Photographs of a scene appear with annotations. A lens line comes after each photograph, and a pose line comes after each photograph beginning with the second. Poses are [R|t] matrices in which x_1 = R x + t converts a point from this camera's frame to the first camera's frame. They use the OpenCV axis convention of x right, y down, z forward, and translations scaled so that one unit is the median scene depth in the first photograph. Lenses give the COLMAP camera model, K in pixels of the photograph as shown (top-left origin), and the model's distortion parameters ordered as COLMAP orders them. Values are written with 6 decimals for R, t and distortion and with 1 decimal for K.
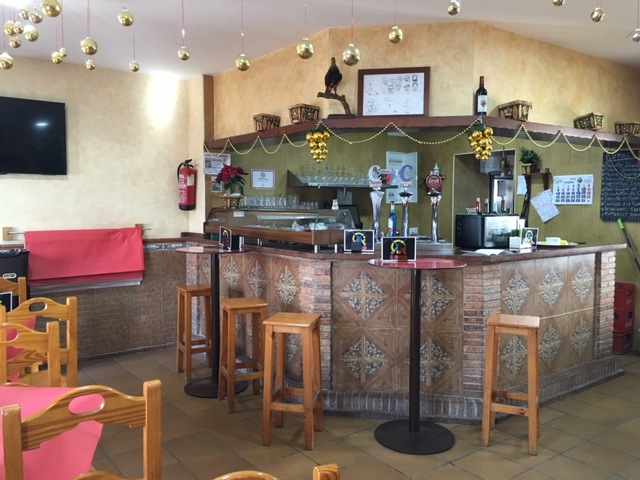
lens RADIAL K [[556.3, 0, 318.8], [0, 556.3, 239.4], [0, 0, 1]] dist [0.049280, 0.002844]
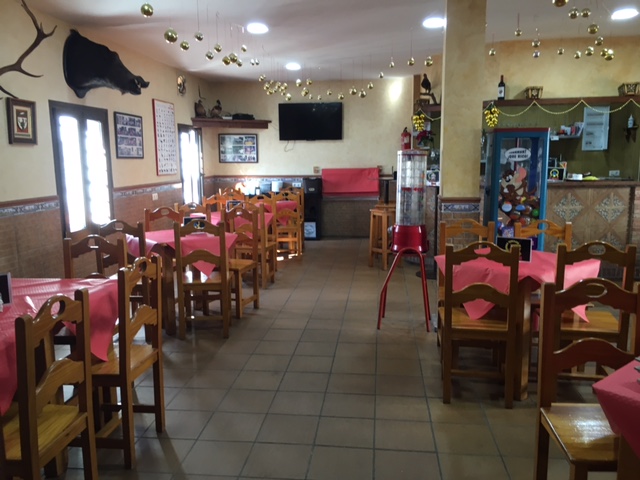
lens RADIAL K [[556.3, 0, 320.9], [0, 556.3, 239.1], [0, 0, 1]] dist [0.049280, 0.002844]
pose [[0.737714, 0.092453, -0.668753, 0.795608], [-0.030989, 0.994172, 0.103257, 0.028908], [0.674402, -0.055450, 0.736279, -0.469069]]
